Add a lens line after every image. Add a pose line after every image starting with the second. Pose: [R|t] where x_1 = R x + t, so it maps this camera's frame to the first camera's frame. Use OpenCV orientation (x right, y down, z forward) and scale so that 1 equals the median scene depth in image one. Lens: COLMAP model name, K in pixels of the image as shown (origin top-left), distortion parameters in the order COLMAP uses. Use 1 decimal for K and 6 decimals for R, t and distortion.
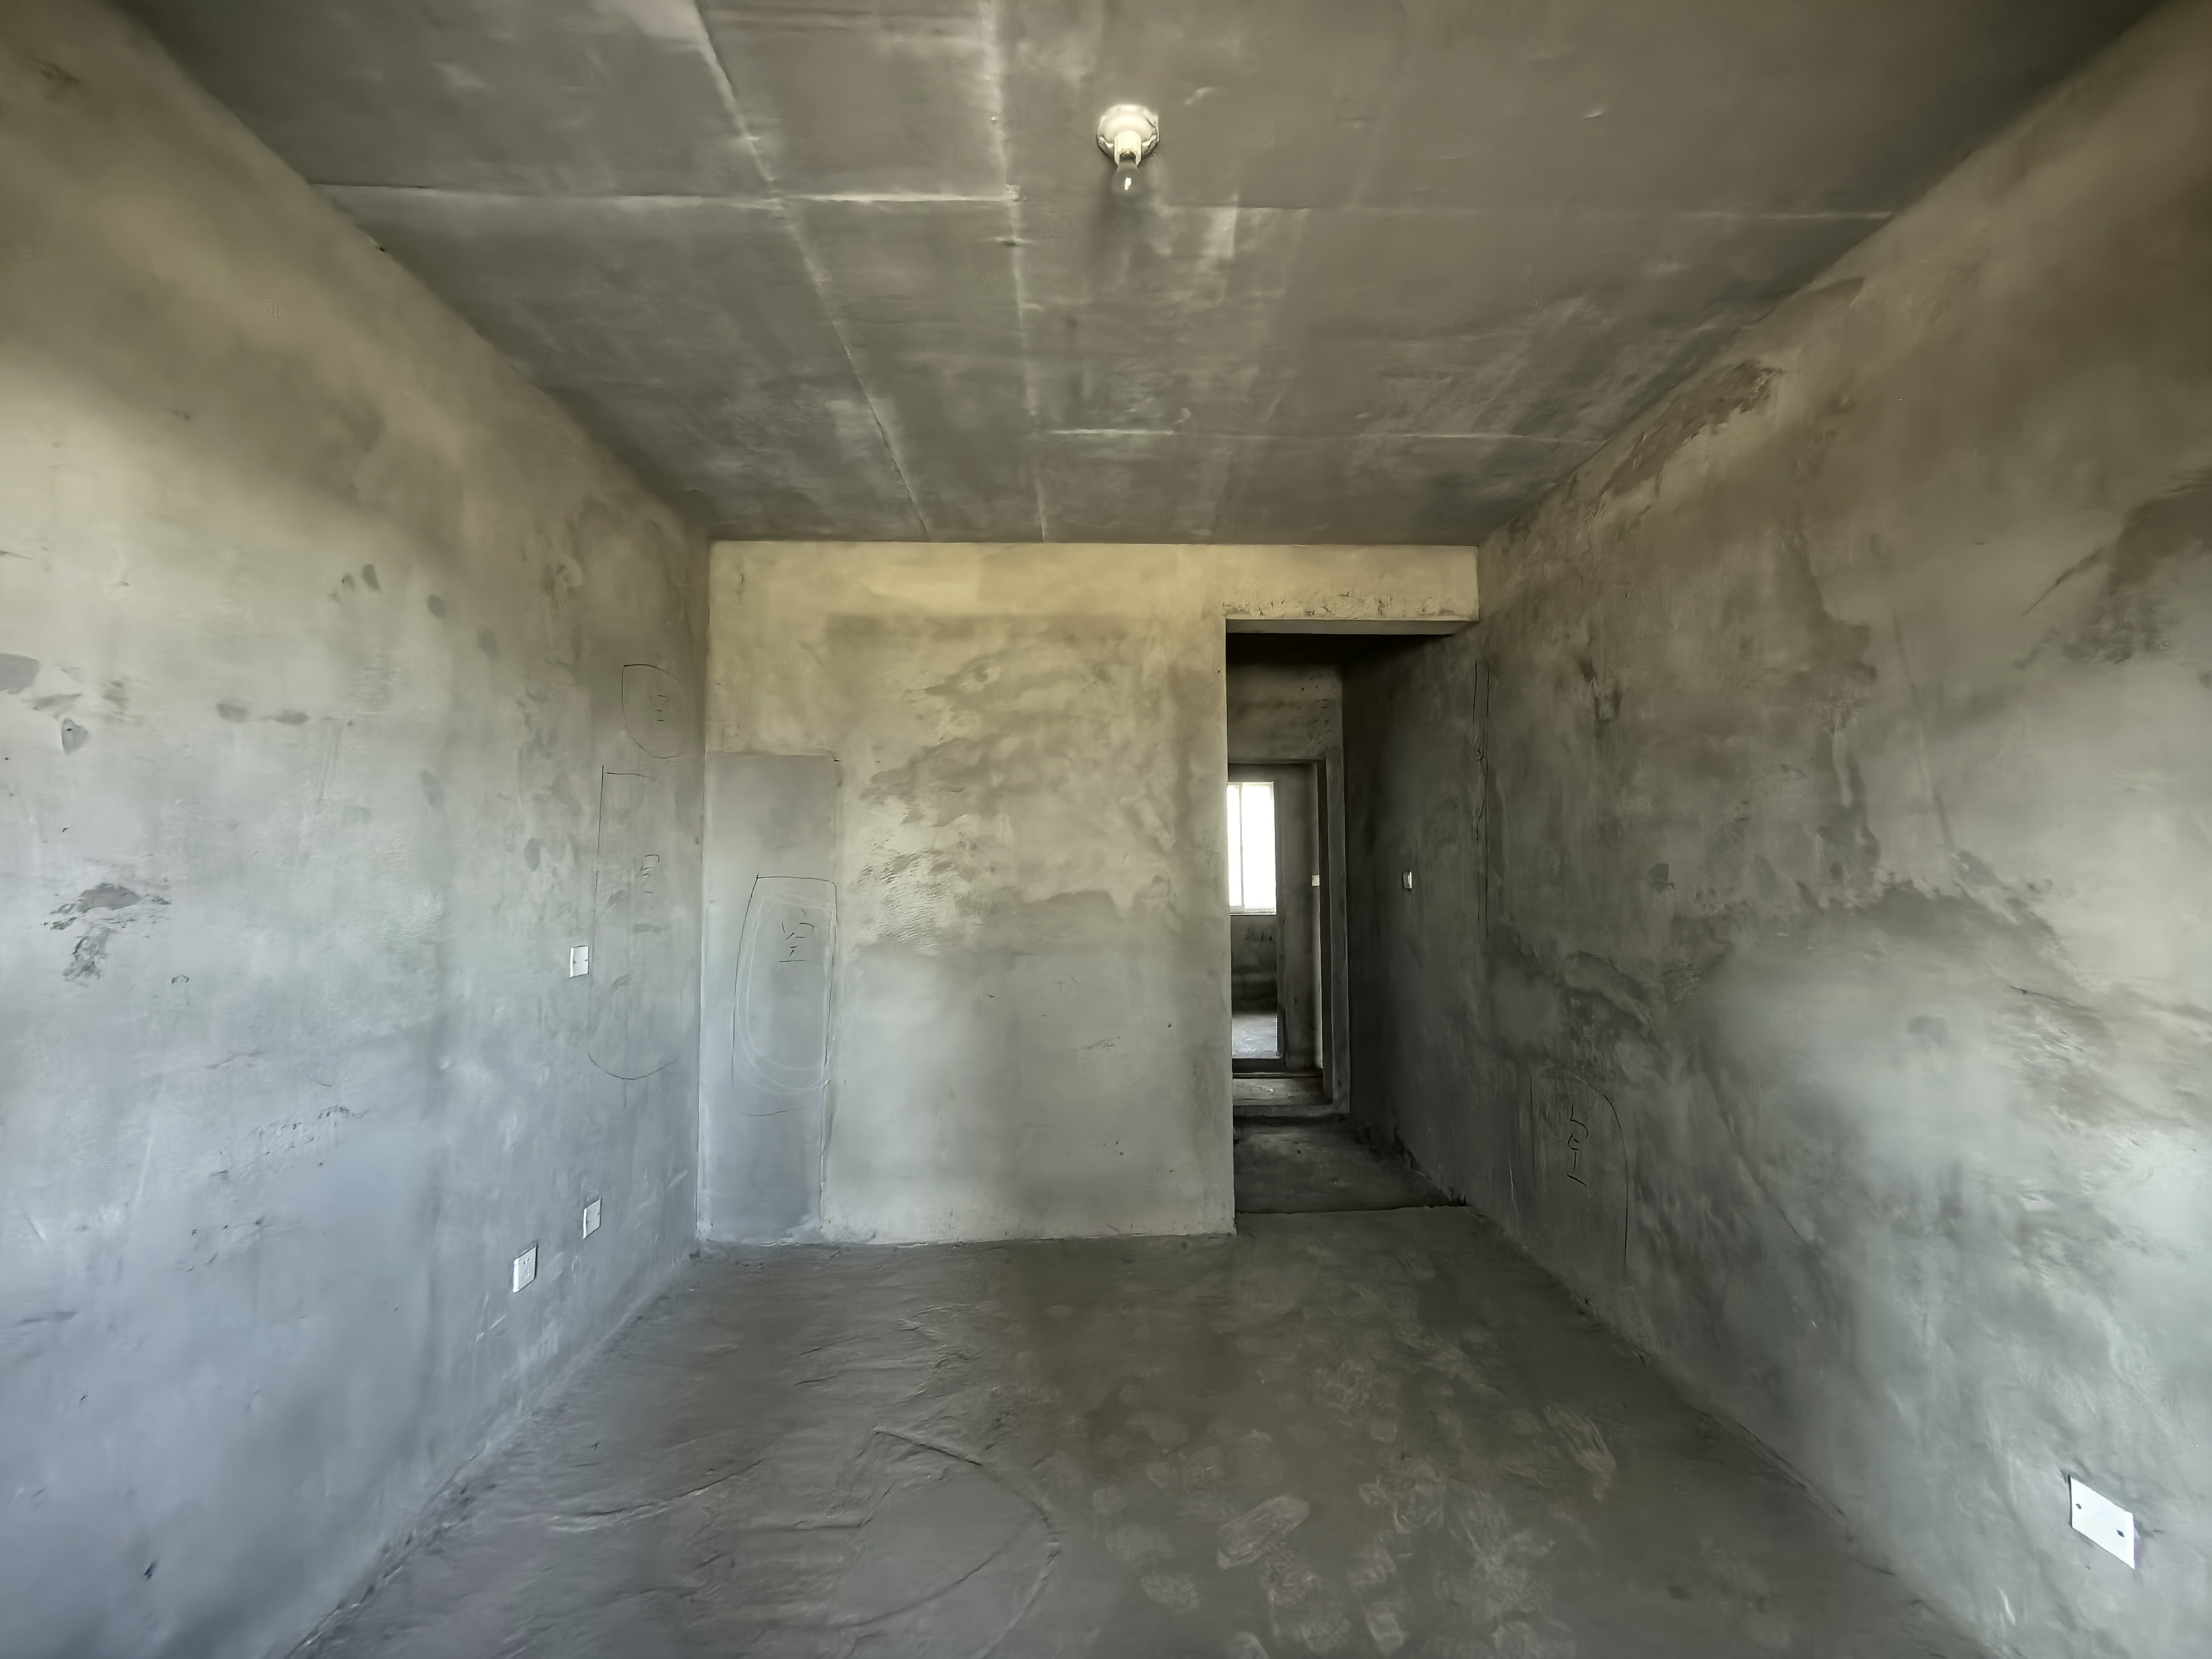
lens RADIAL K [[860.1, 0, 1106.0], [0, 860.1, 829.5], [0, 0, 1]] dist [0.010157, -0.002807]
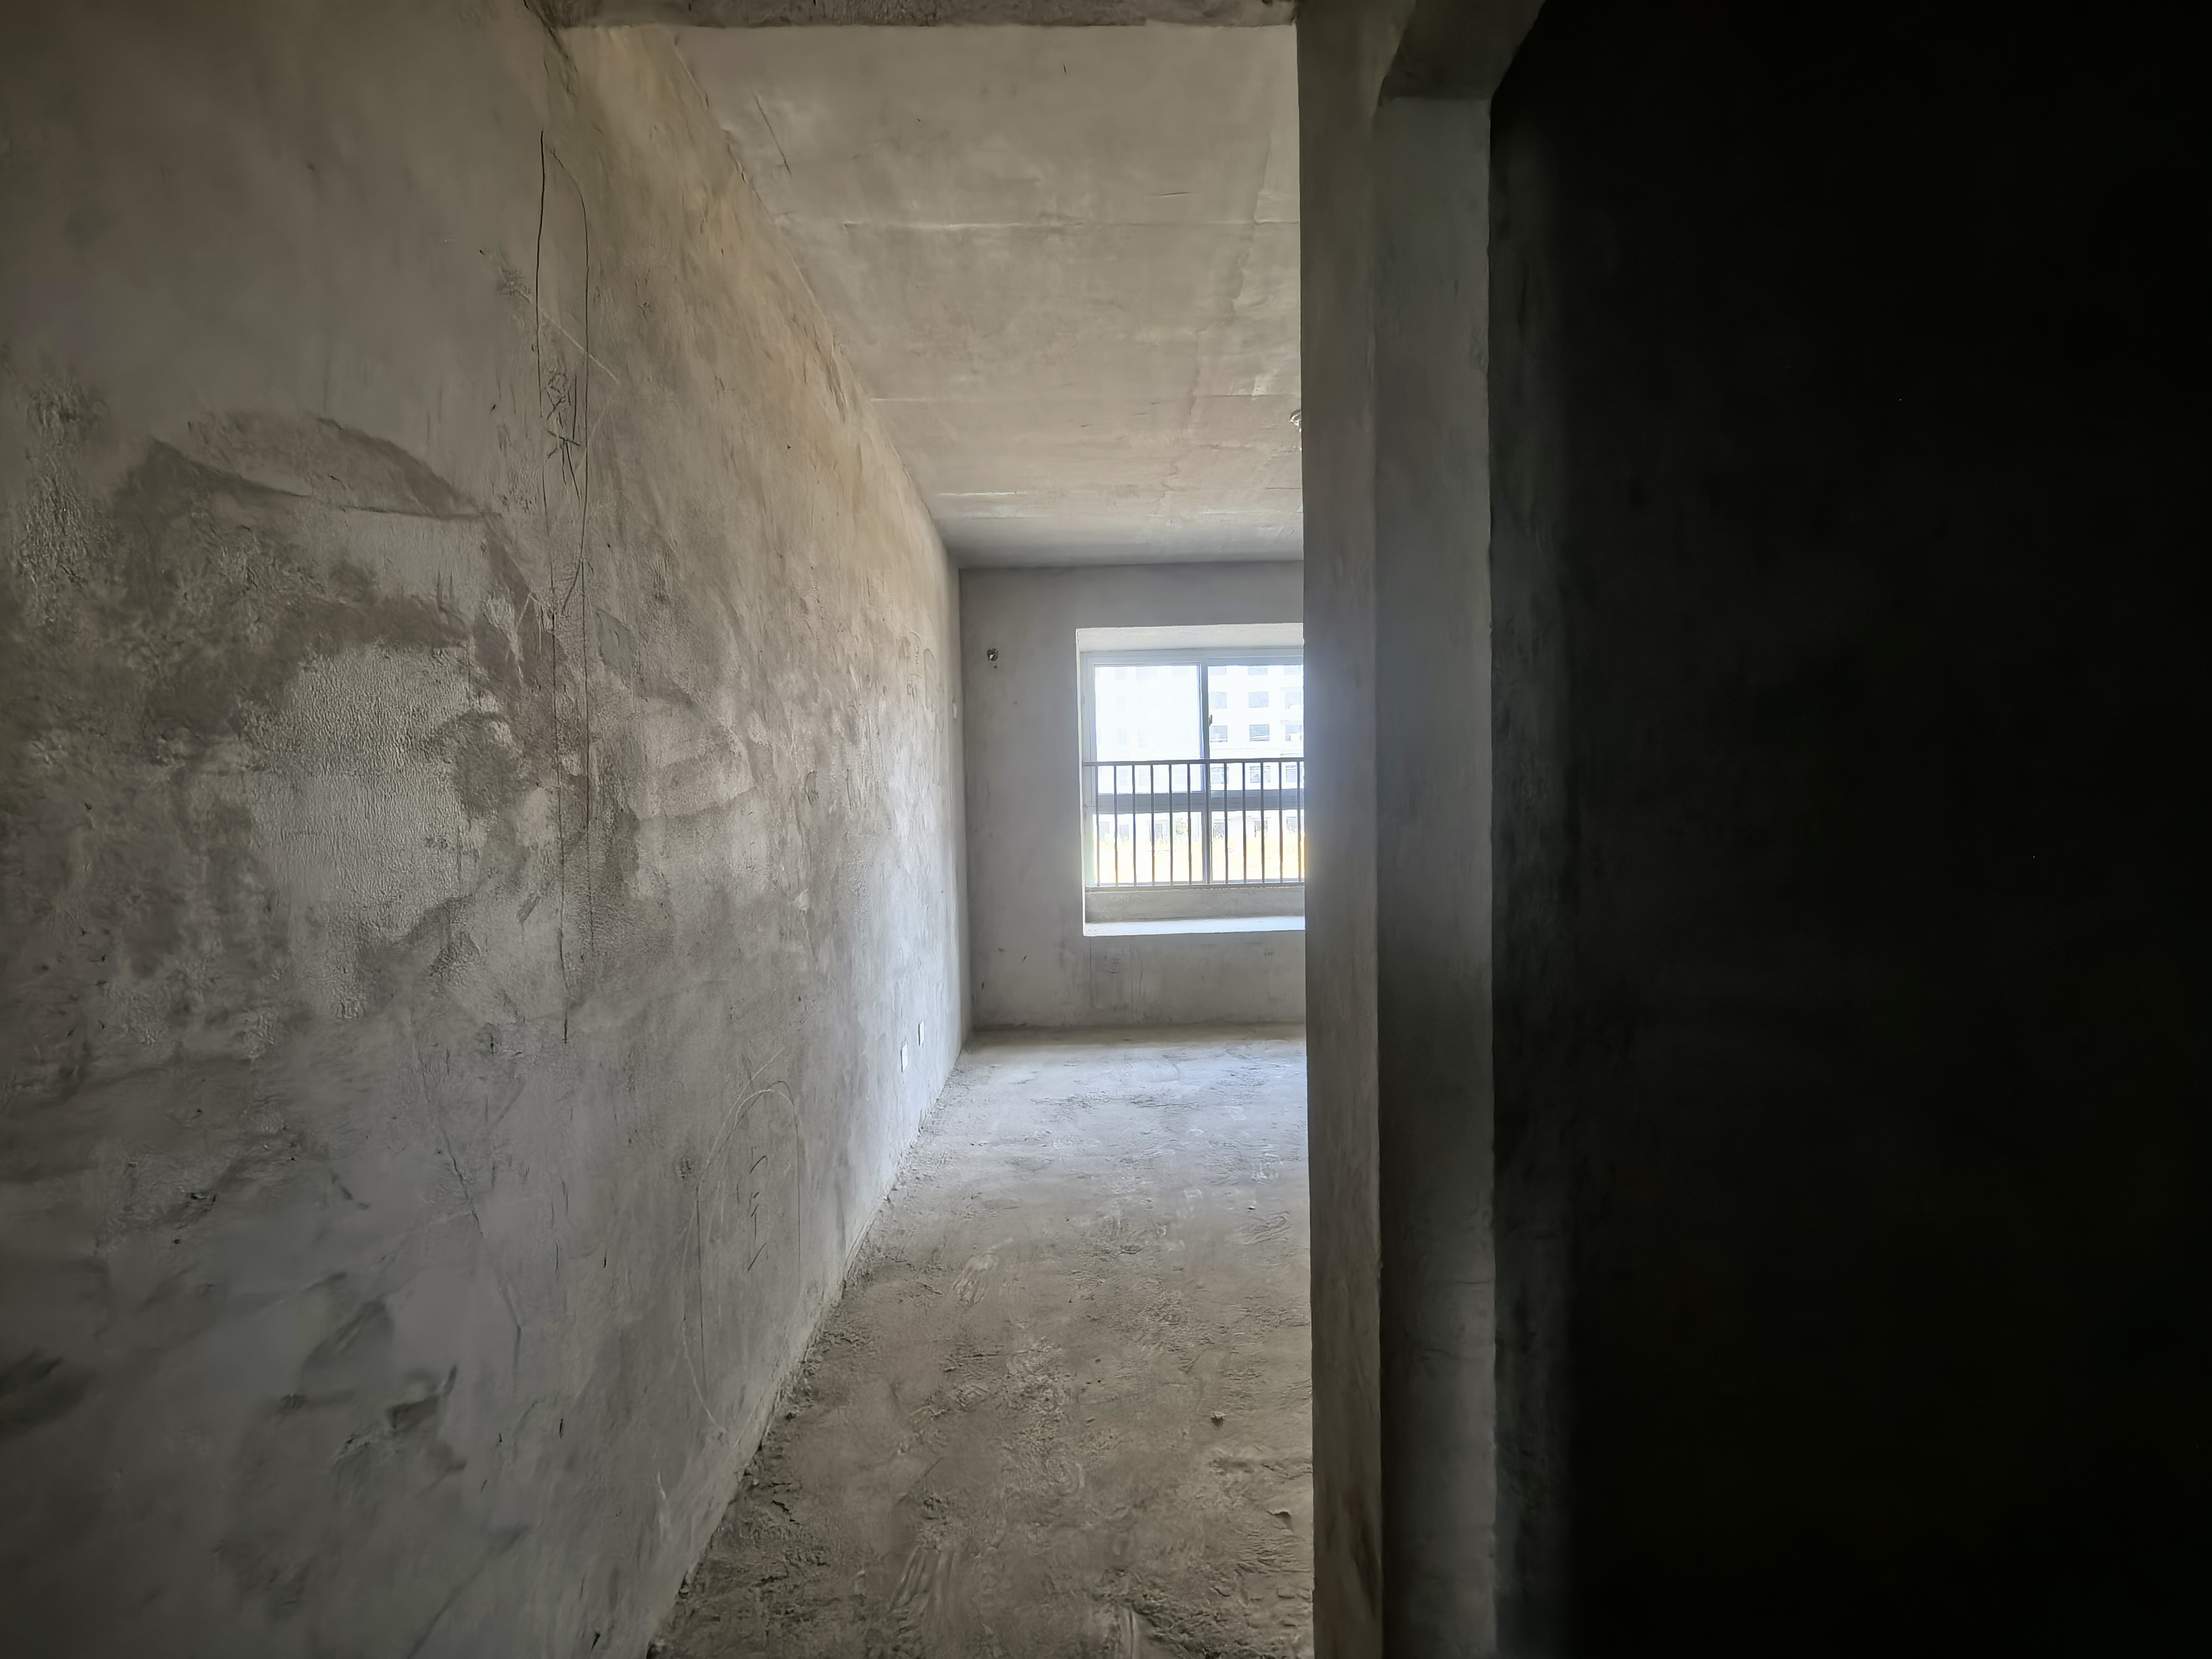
lens RADIAL K [[860.1, 0, 1106.0], [0, 860.1, 829.5], [0, 0, 1]] dist [0.010157, -0.002807]
pose [[-0.999585, 0.026180, 0.012021, 0.478423], [0.026104, 0.999639, -0.006415, 0.175841], [-0.012184, -0.006099, -0.999907, 2.917185]]
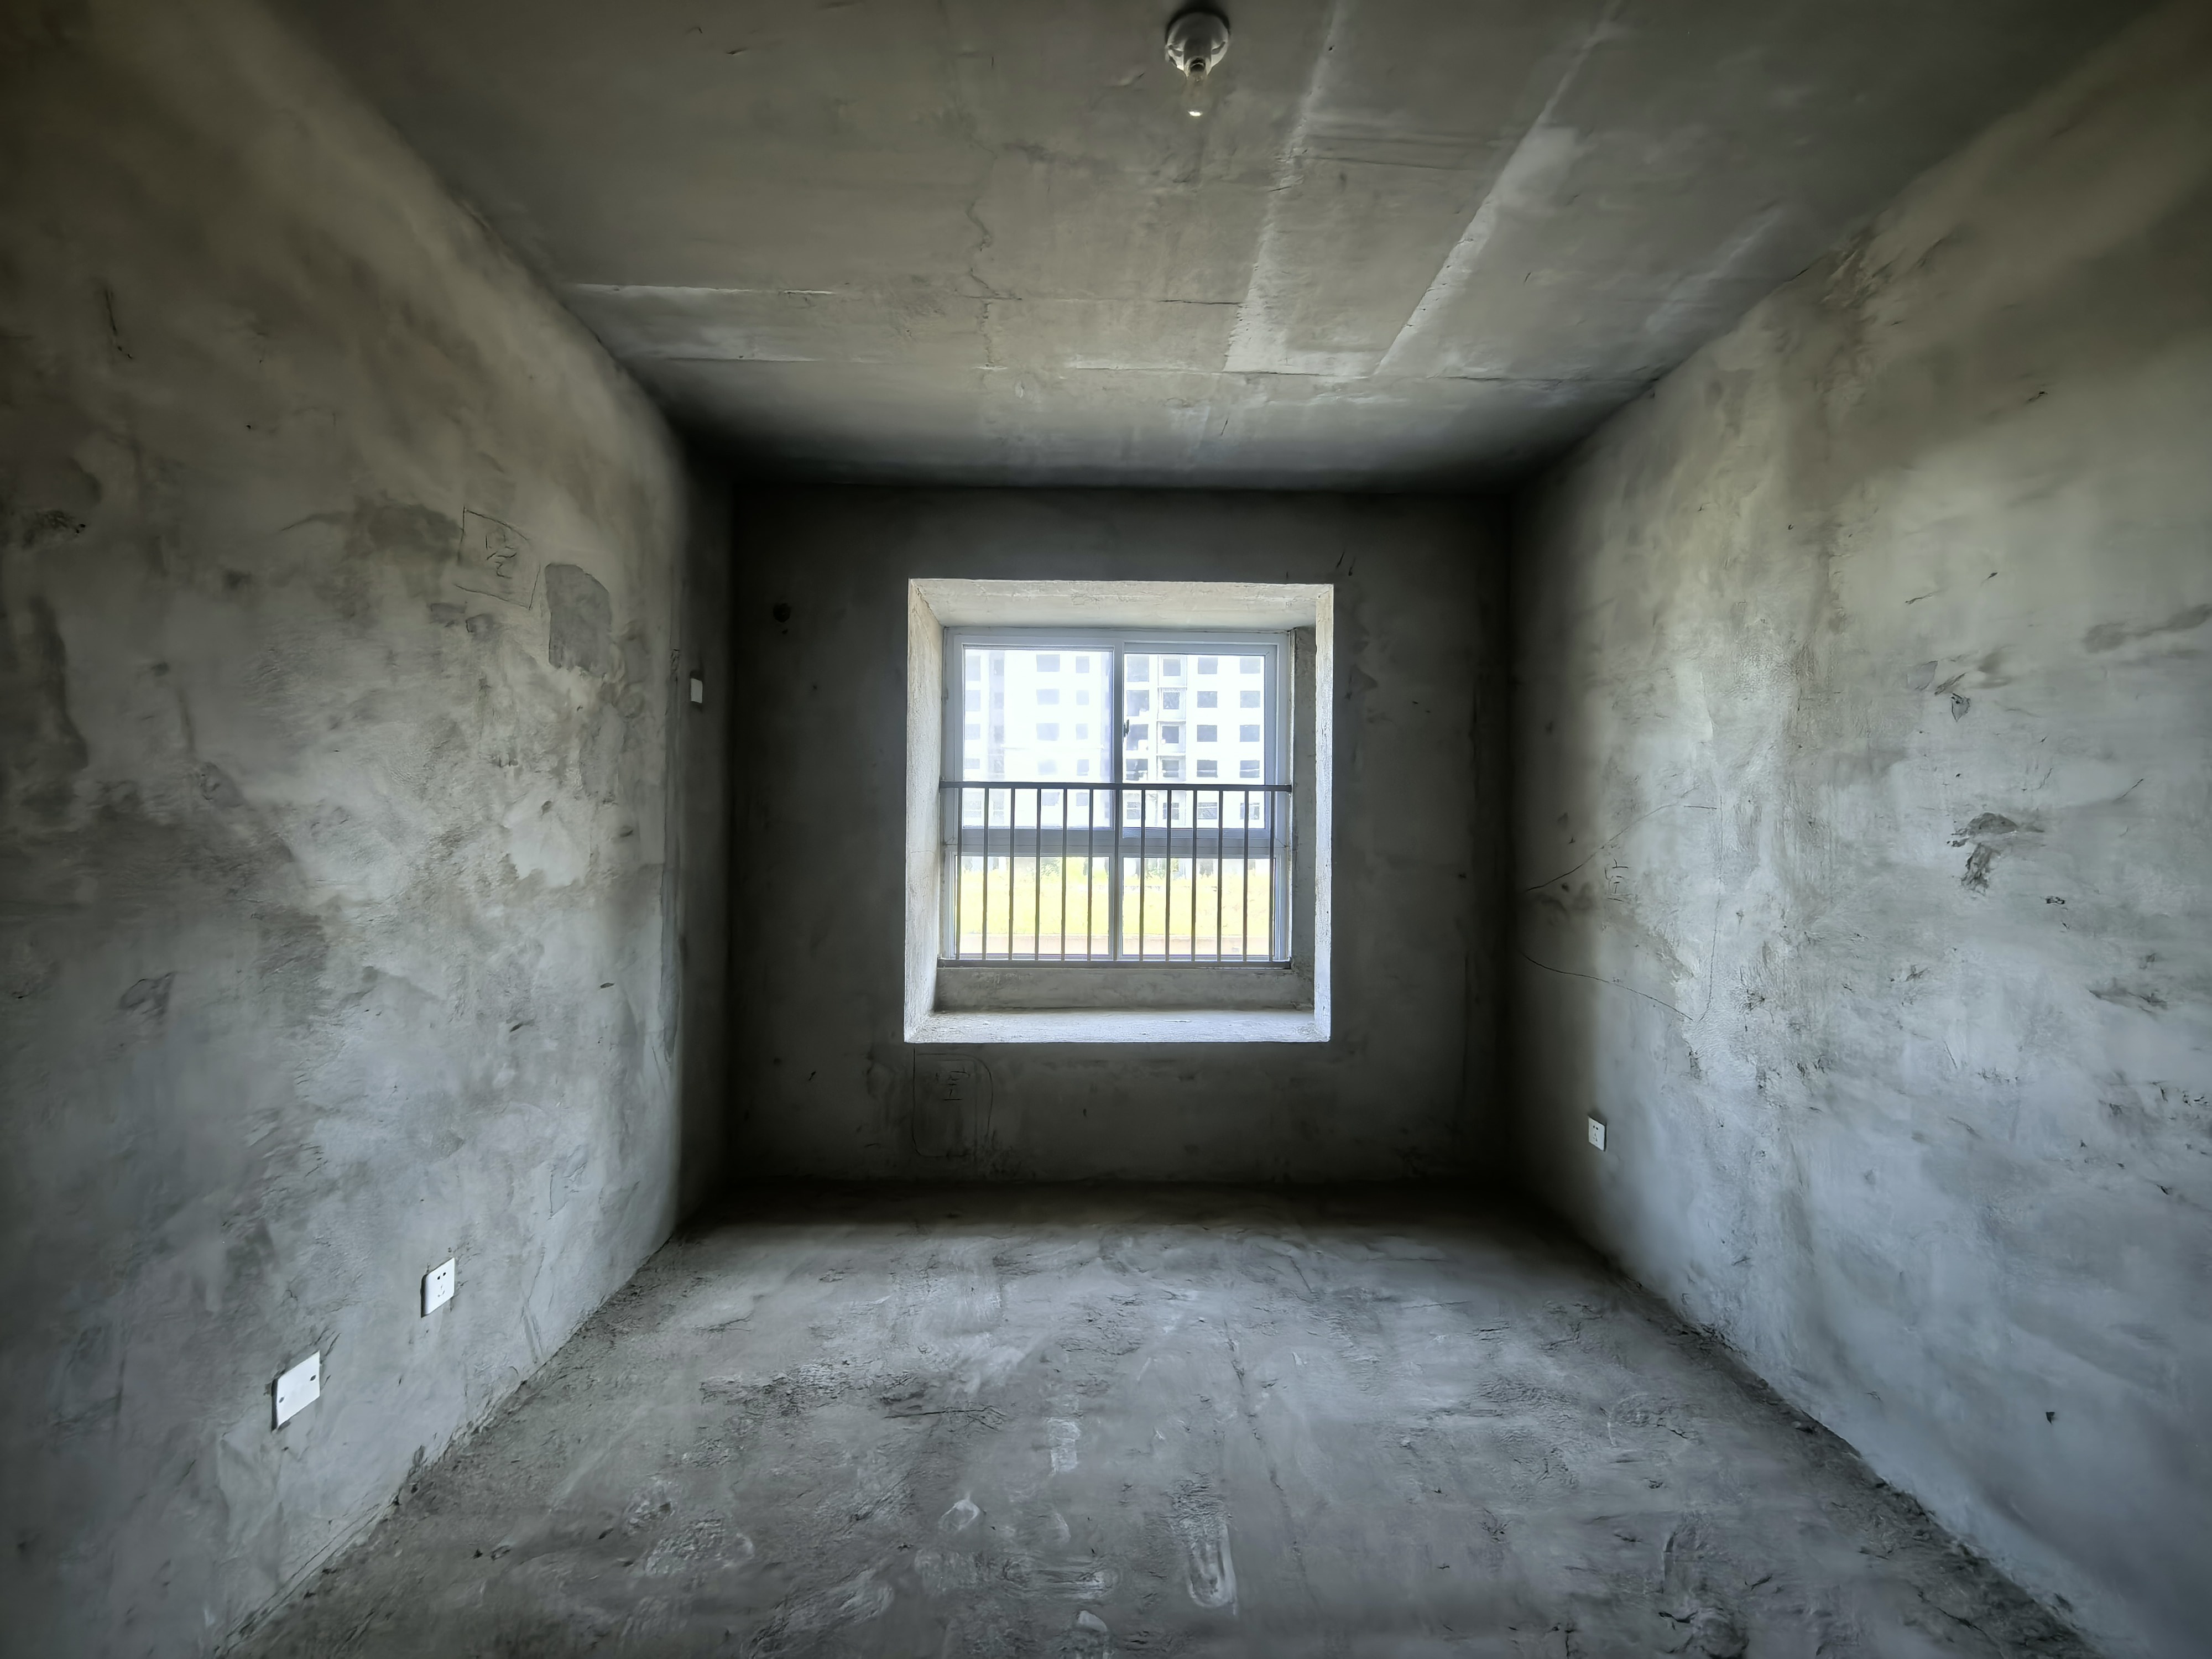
lens RADIAL K [[860.1, 0, 1106.0], [0, 860.1, 829.5], [0, 0, 1]] dist [0.010157, -0.002807]
pose [[-0.999976, -0.005229, 0.004536, 0.113250], [-0.005427, 0.998974, -0.044967, 0.120806], [-0.004296, -0.044990, -0.998978, 1.841115]]
